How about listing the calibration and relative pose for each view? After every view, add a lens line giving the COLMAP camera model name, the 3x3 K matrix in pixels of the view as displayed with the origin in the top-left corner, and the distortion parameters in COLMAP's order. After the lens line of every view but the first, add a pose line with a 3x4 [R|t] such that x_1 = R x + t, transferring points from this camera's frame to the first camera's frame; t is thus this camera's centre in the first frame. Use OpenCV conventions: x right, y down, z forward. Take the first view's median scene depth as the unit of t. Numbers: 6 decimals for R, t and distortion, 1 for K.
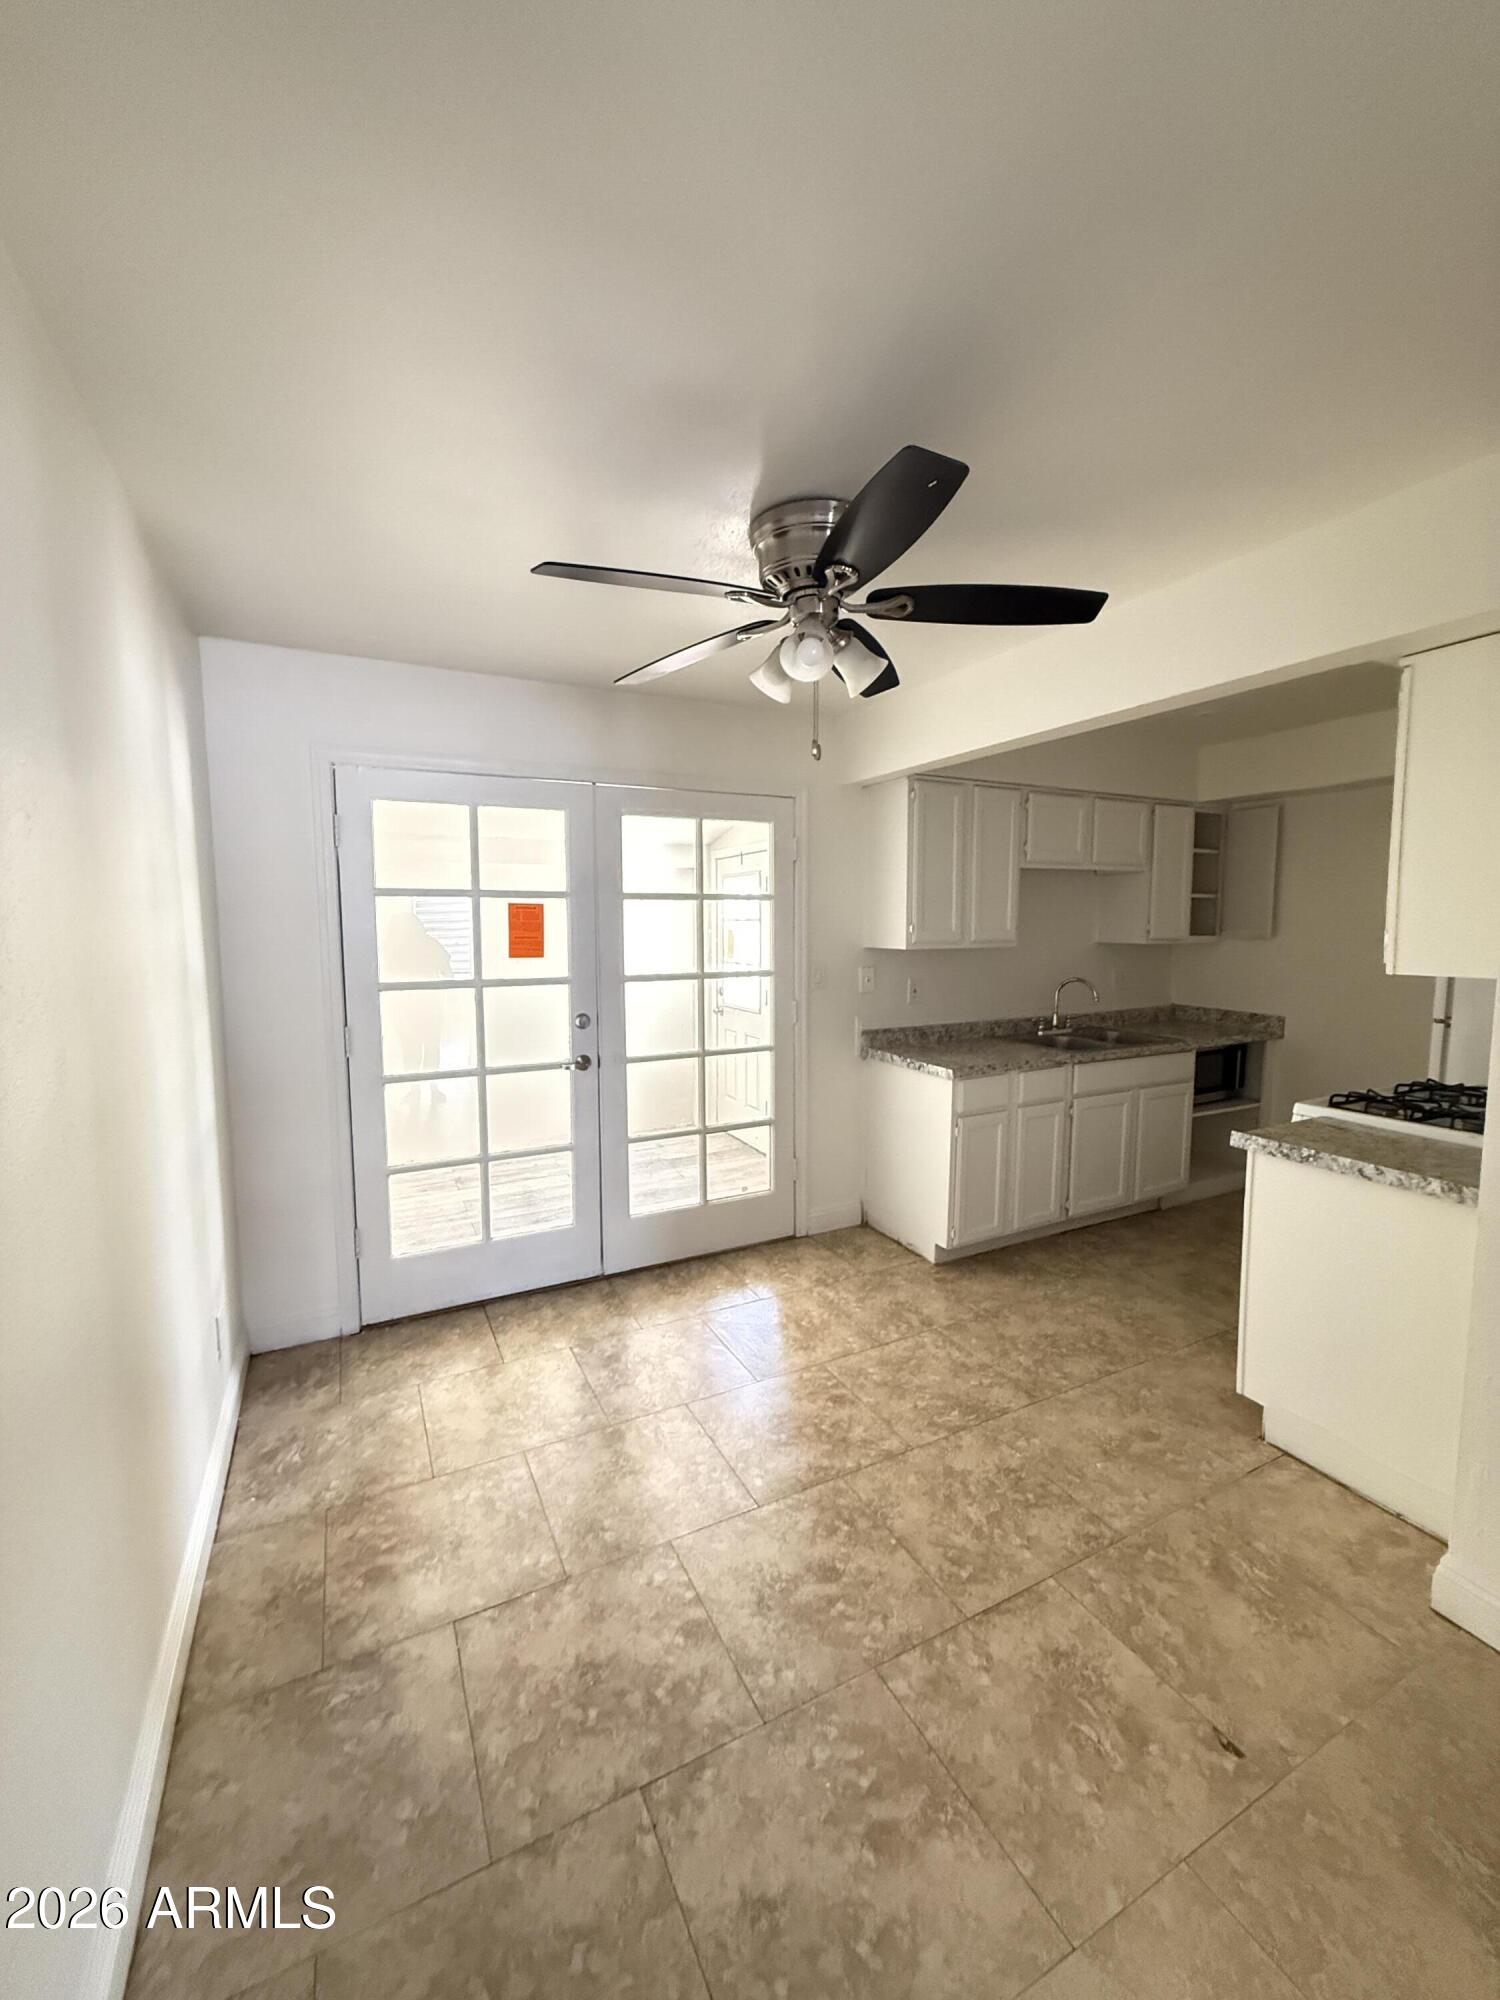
lens RADIAL K [[798.1, 0, 749.2], [0, 798.1, 992.3], [0, 0, 1]] dist [0.000521, 0.000207]
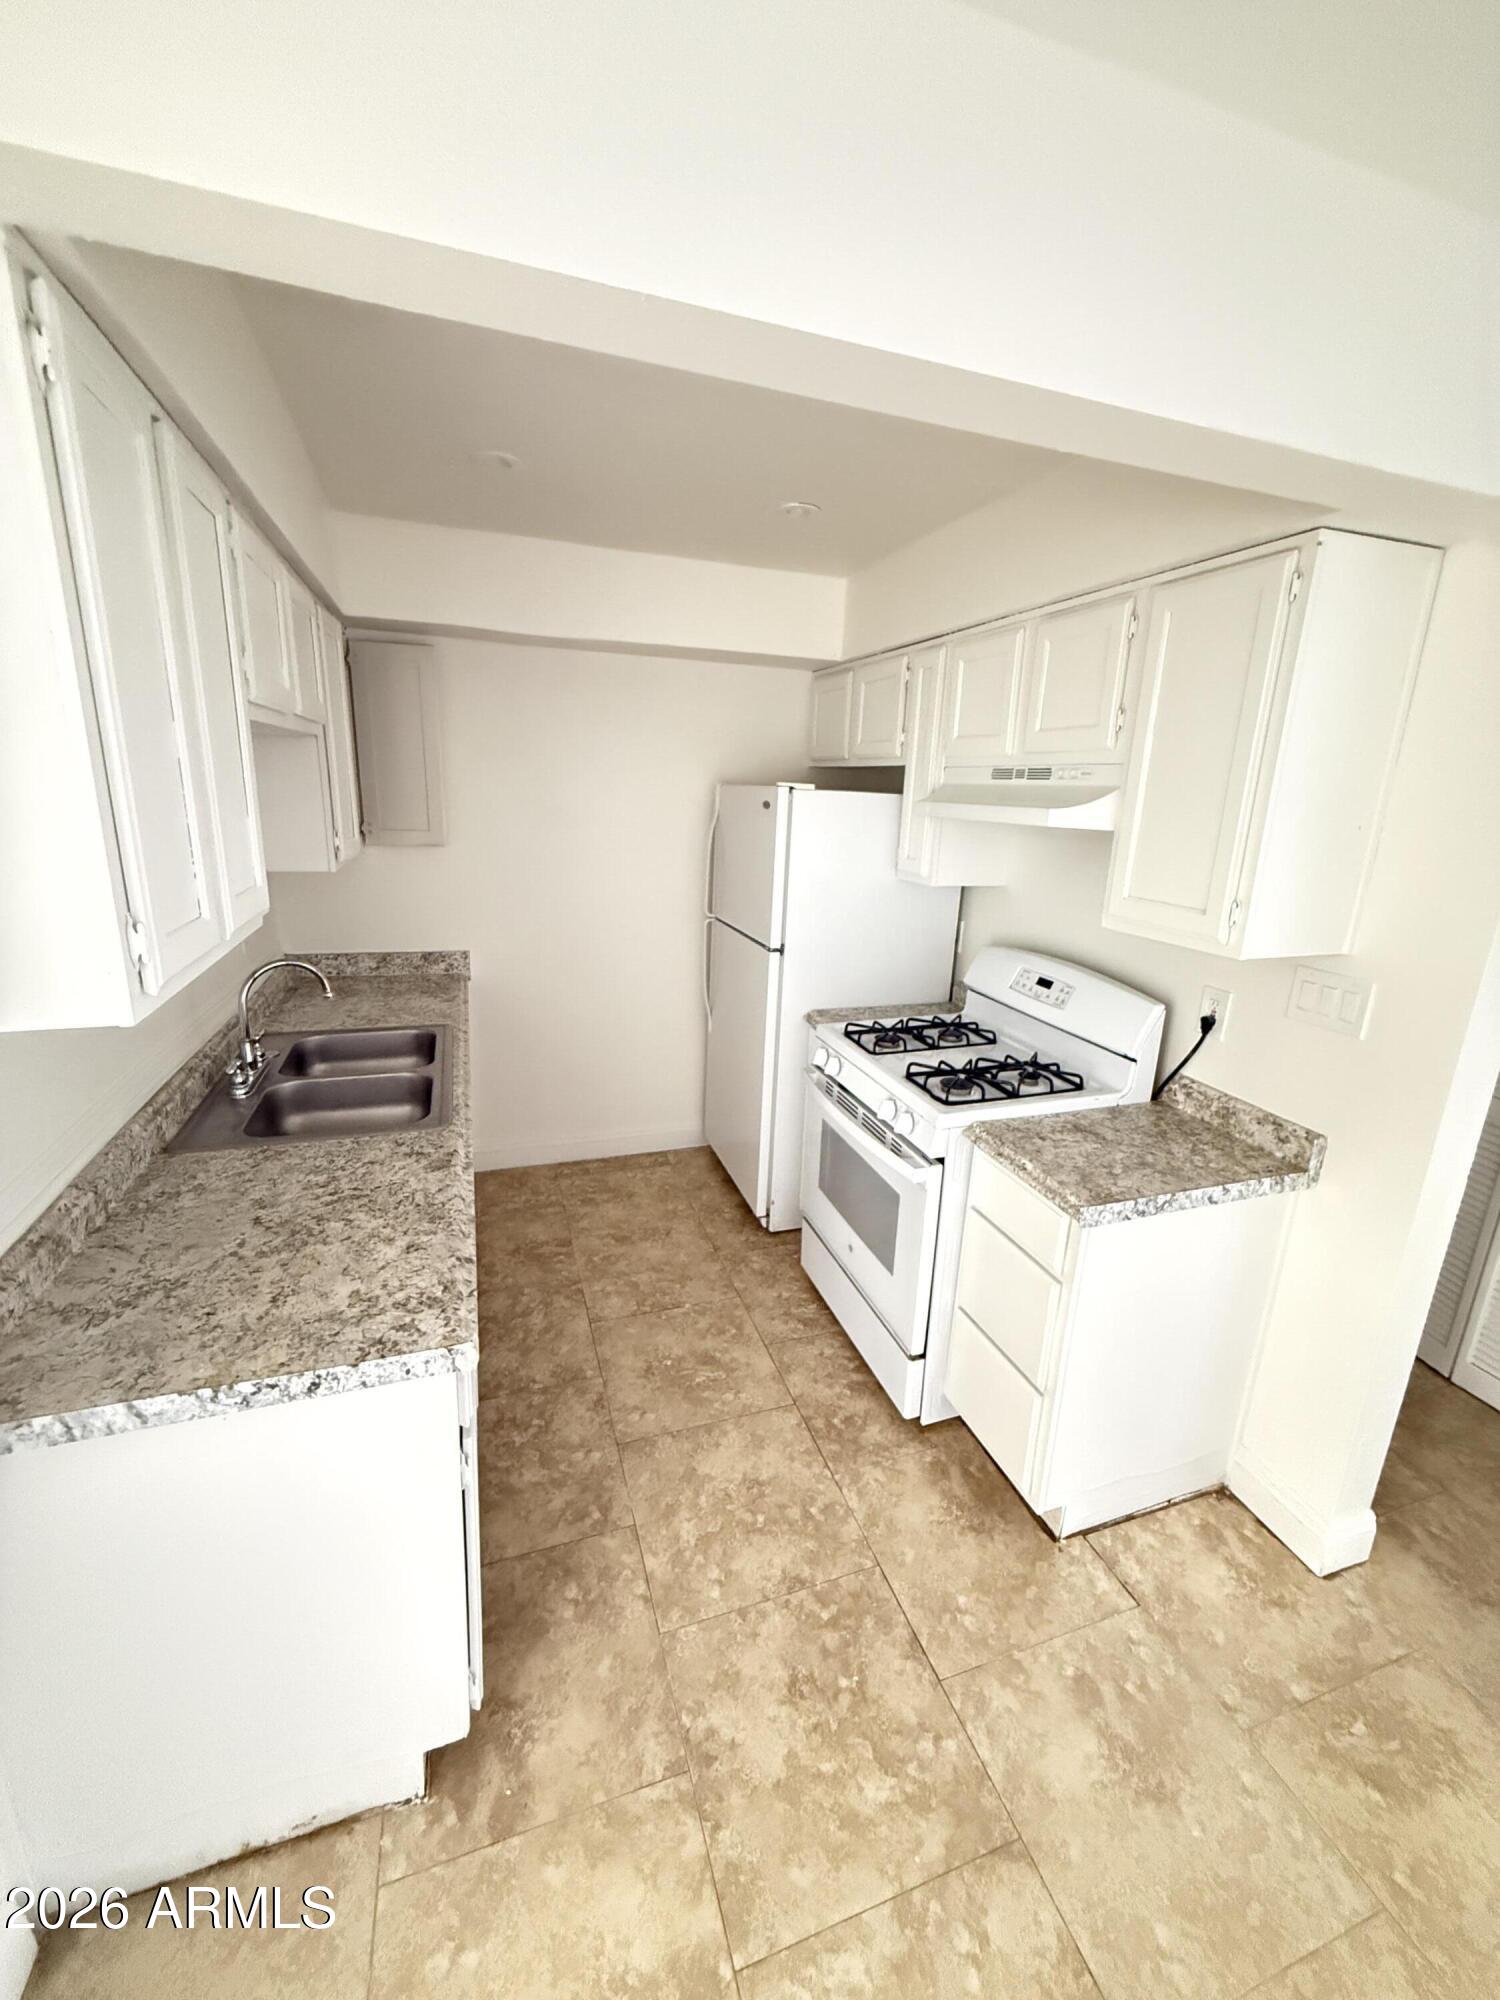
lens RADIAL K [[798.1, 0, 749.2], [0, 798.1, 992.3], [0, 0, 1]] dist [0.000521, 0.000207]
pose [[0.138761, -0.242450, 0.960189, -0.021668], [0.053799, 0.969983, 0.237148, -0.115227], [-0.988863, 0.018751, 0.147640, 0.767506]]
